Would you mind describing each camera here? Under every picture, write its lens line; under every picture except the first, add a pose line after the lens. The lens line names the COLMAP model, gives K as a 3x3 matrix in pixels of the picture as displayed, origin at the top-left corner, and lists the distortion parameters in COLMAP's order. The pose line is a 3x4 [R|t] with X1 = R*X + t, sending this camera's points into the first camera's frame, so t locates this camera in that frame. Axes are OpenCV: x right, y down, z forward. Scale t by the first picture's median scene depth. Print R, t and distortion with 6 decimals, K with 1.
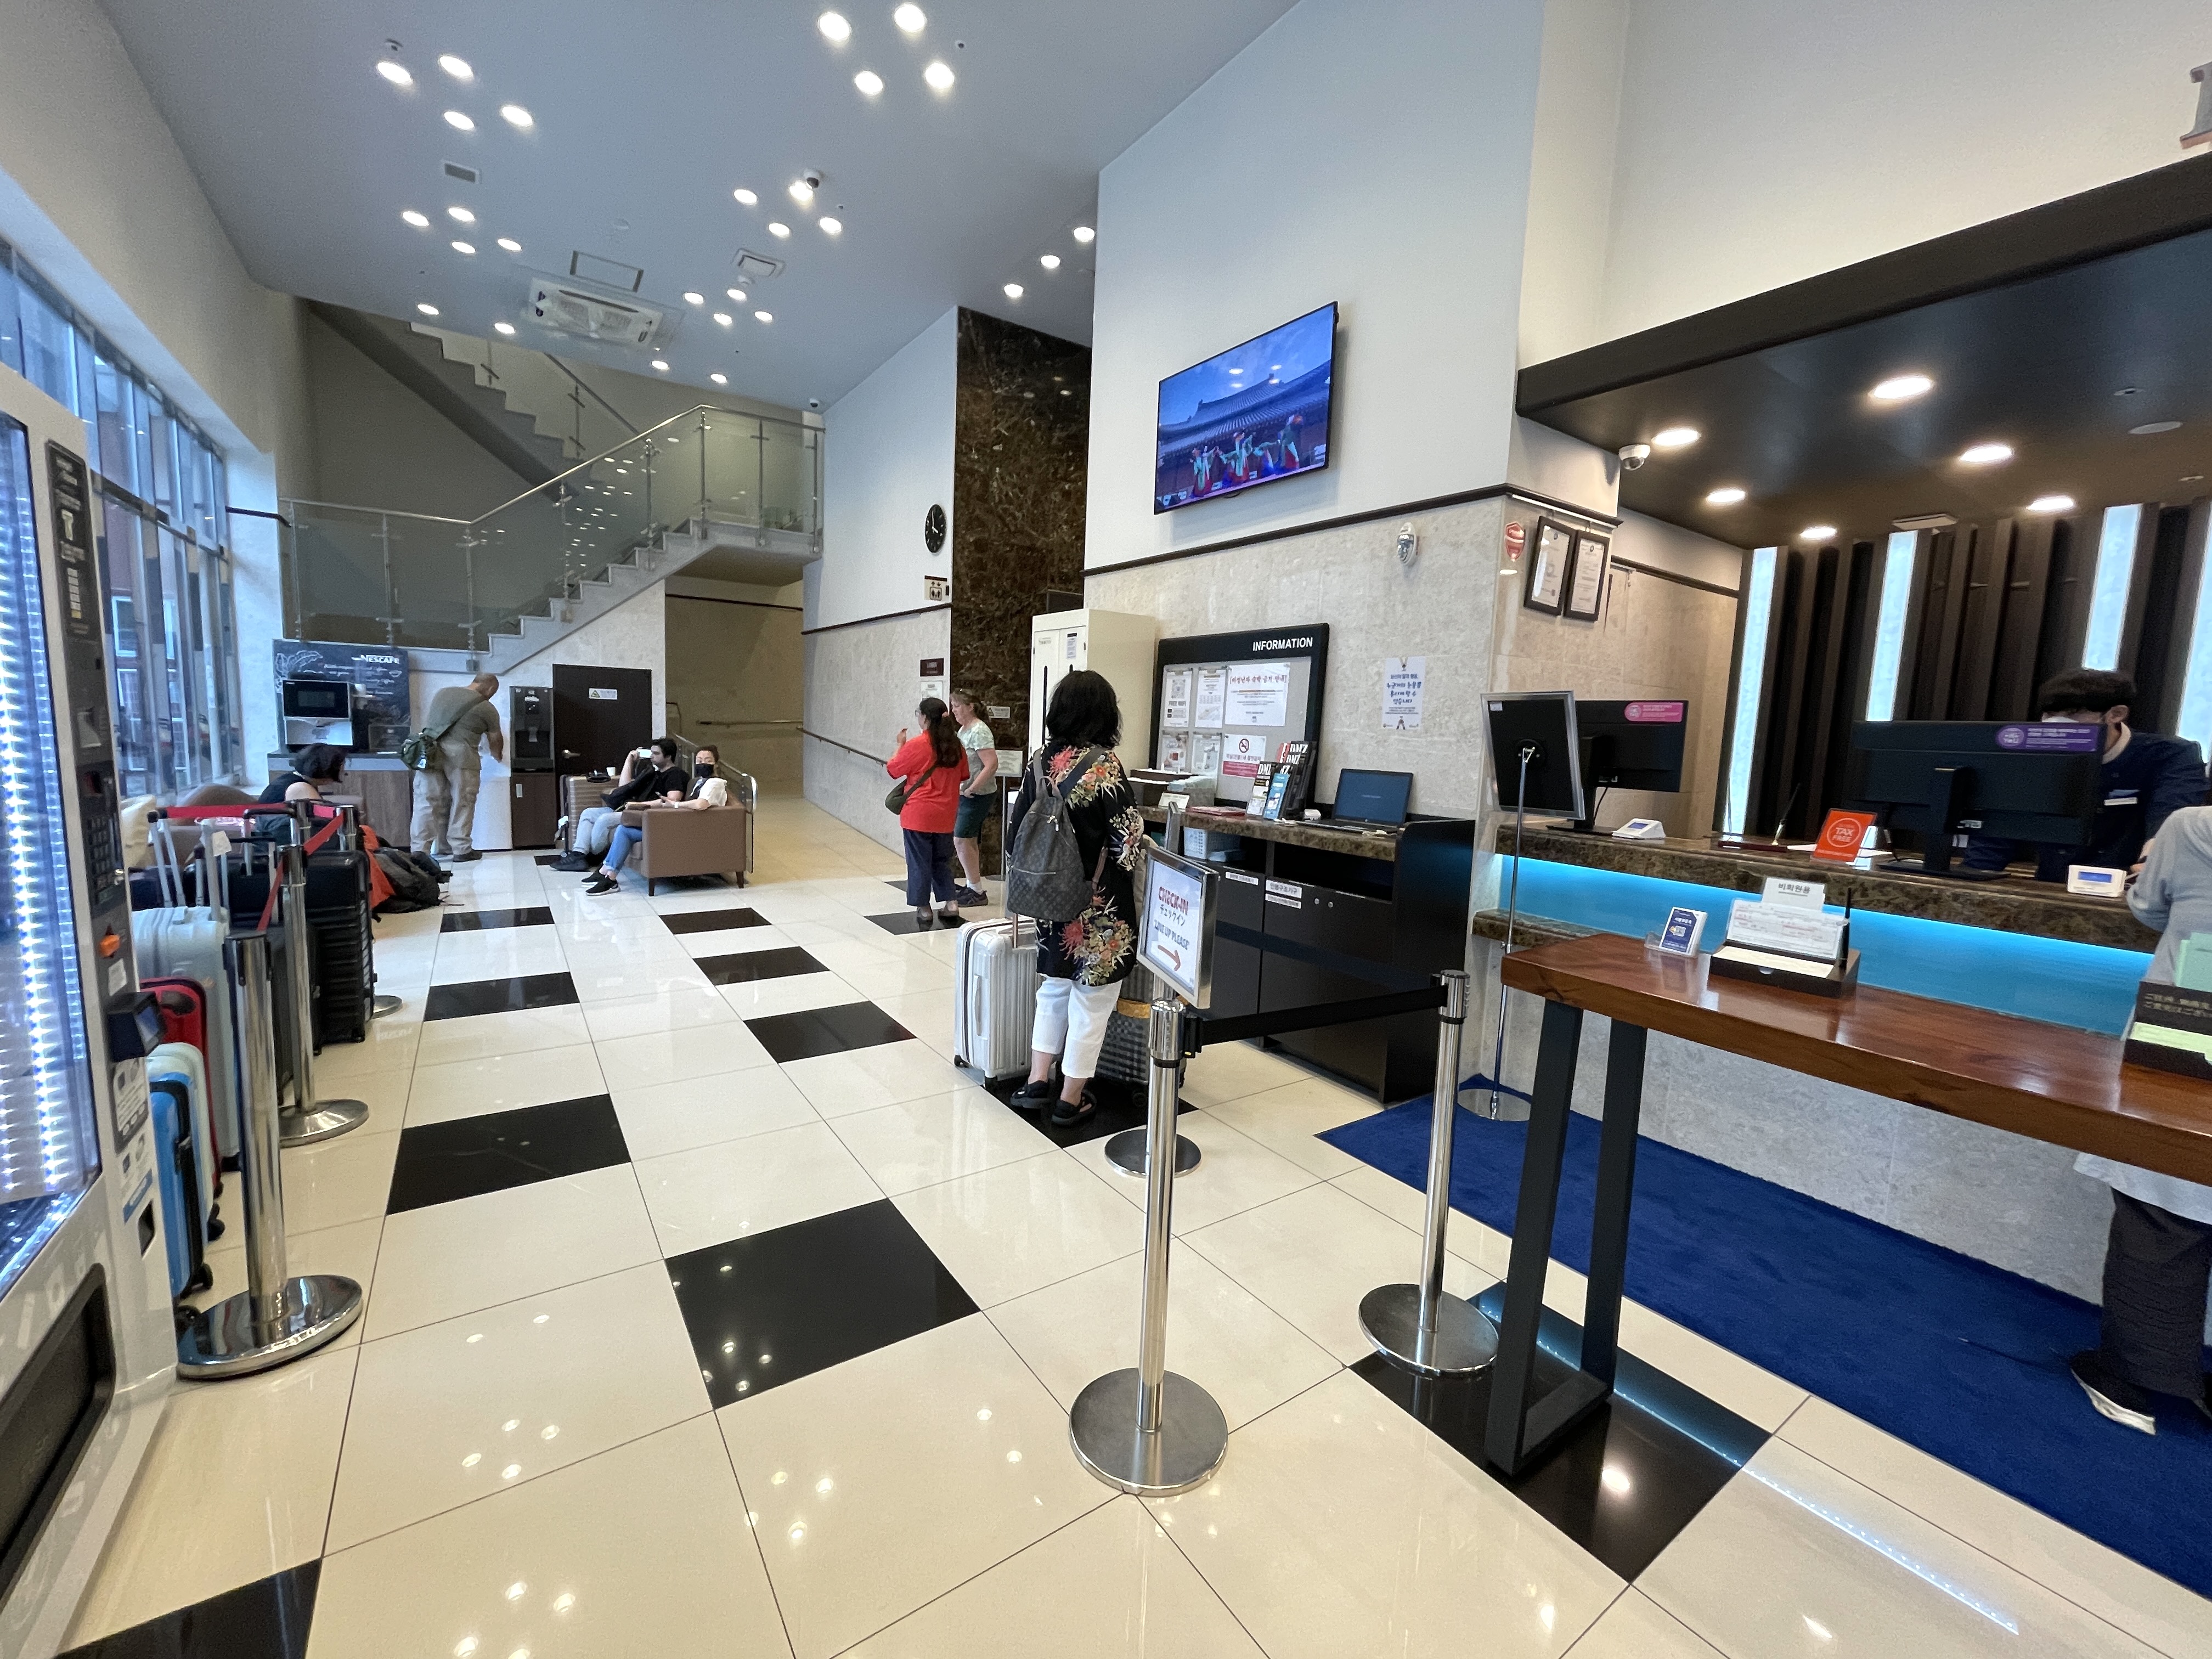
lens RADIAL K [[897.5, 0, 1102.9], [0, 897.5, 821.1], [0, 0, 1]] dist [-0.002736, -0.000179]
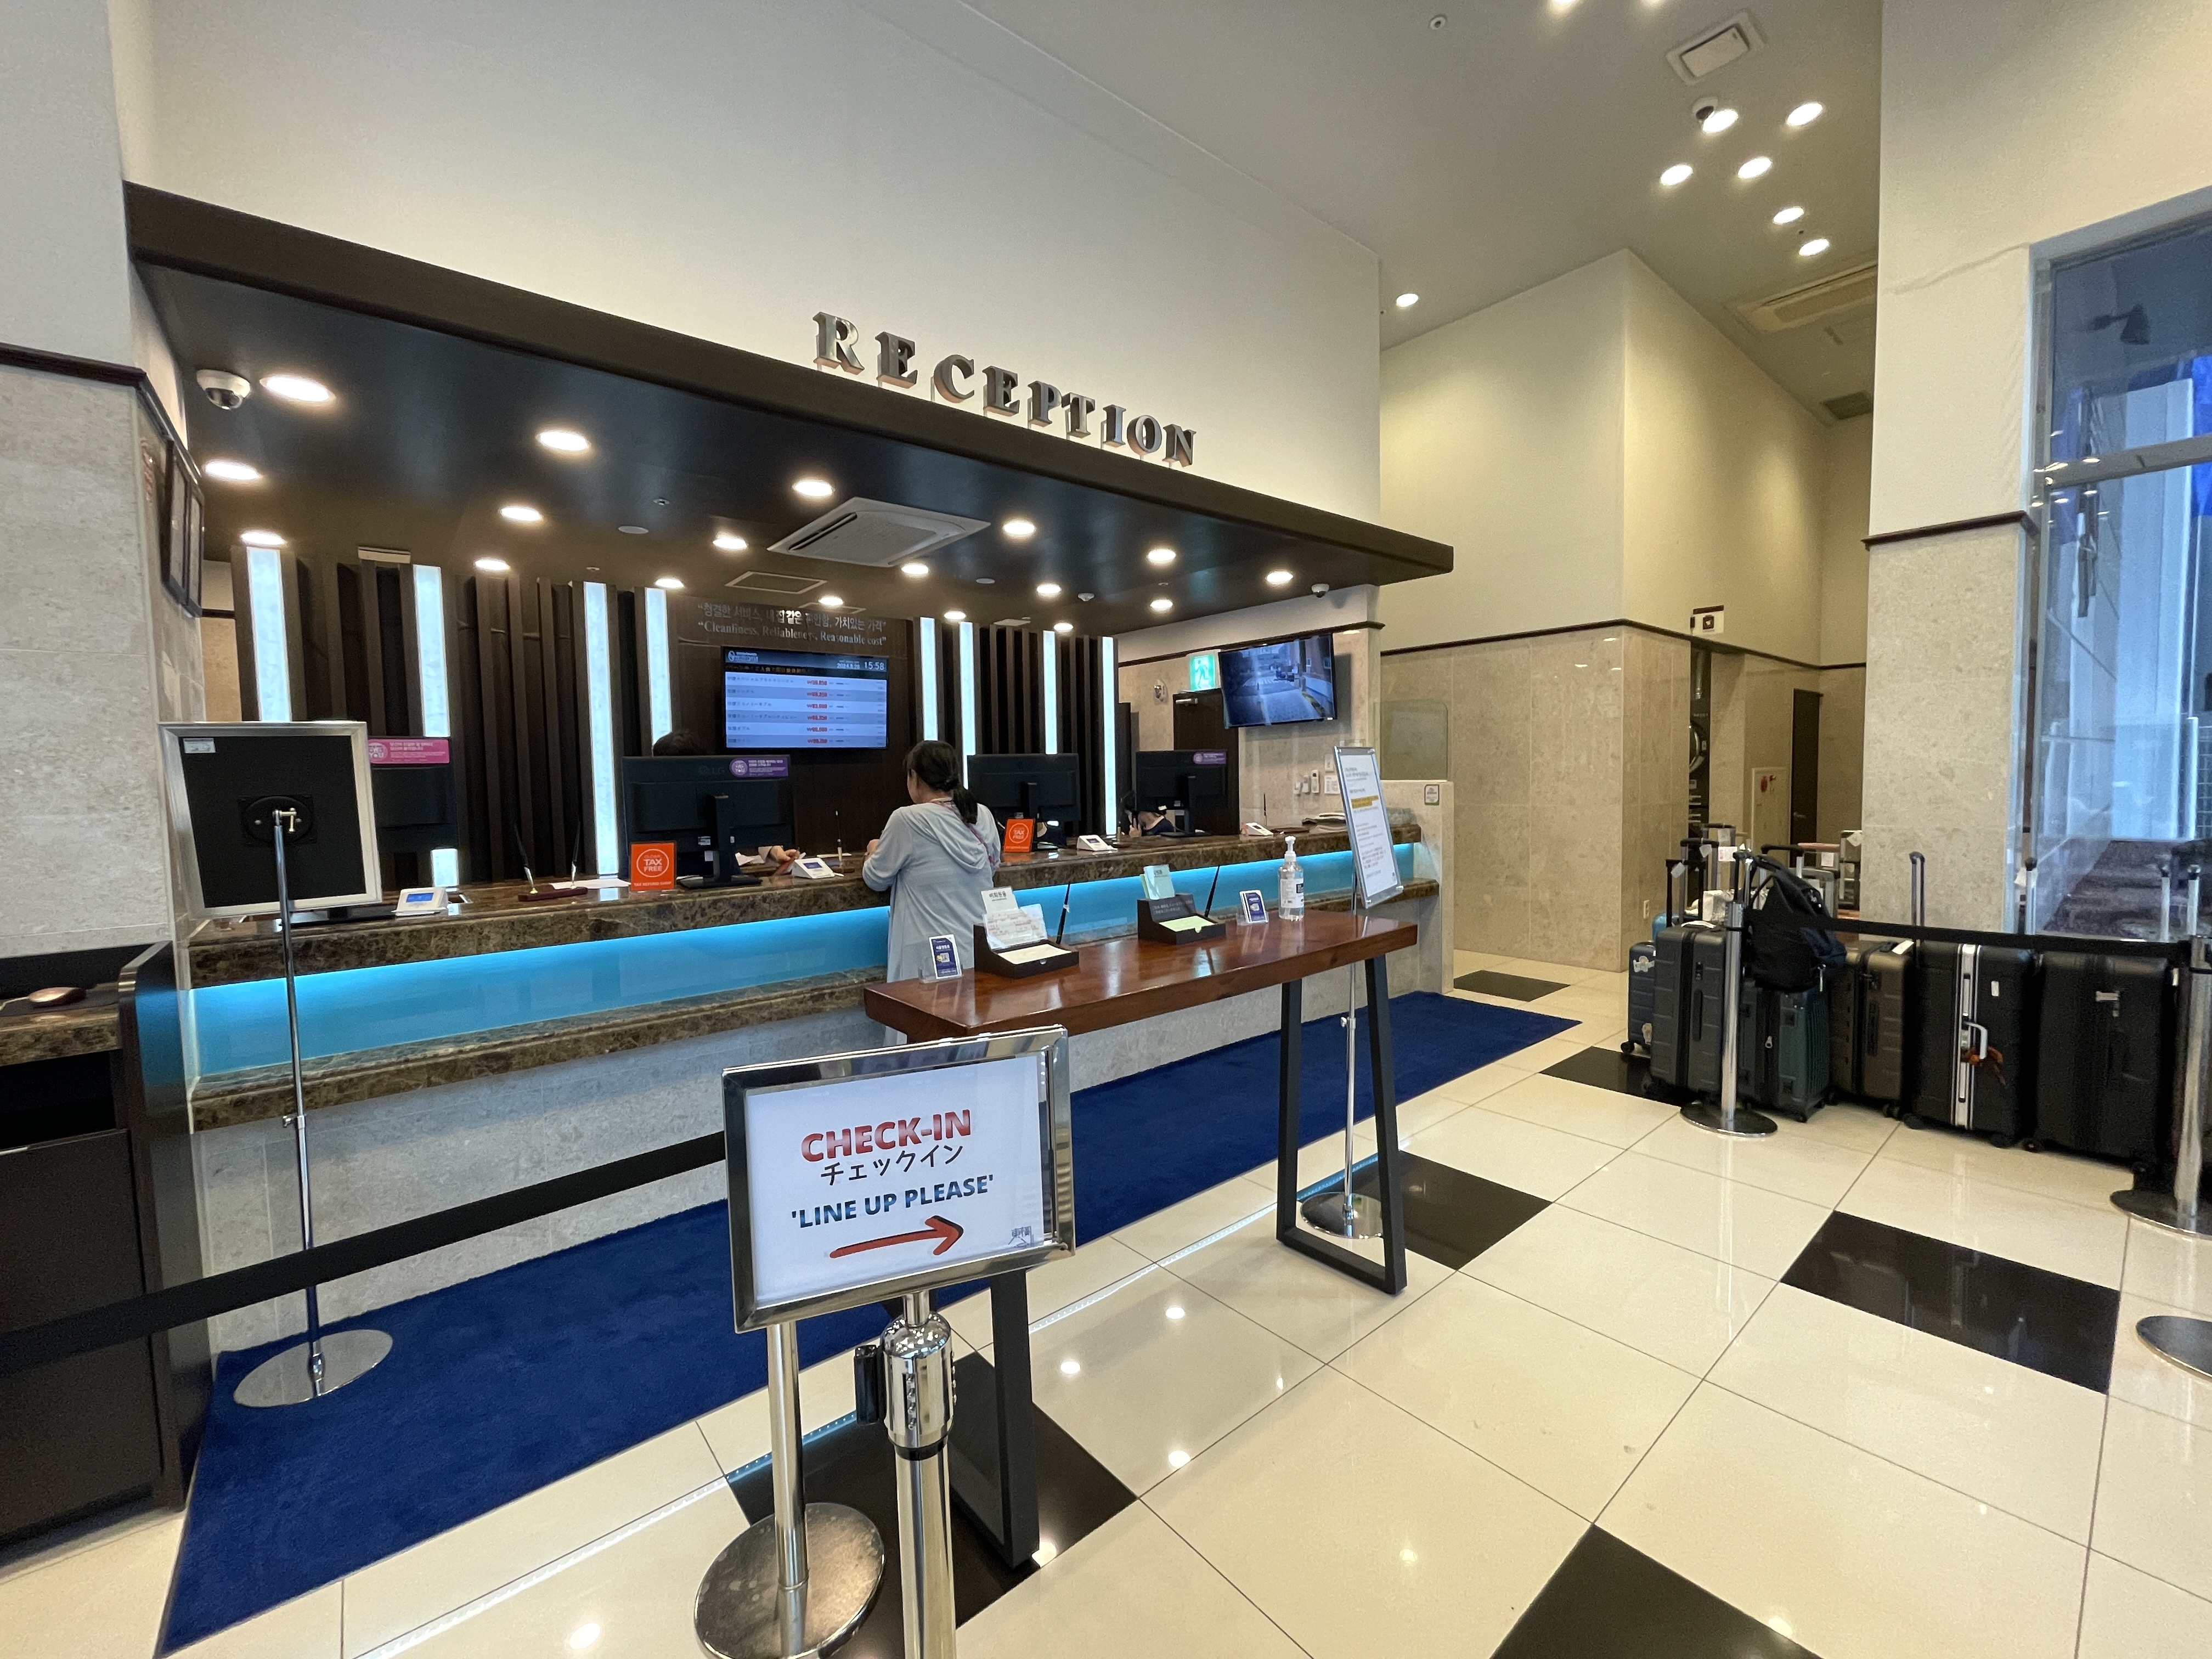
lens RADIAL K [[897.5, 0, 1104.0], [0, 897.5, 832.2], [0, 0, 1]] dist [-0.002736, -0.000179]
pose [[-0.076673, -0.102426, 0.991781, -0.216475], [0.127693, 0.985509, 0.111650, -0.062657], [-0.988846, 0.135204, -0.062483, 0.464694]]
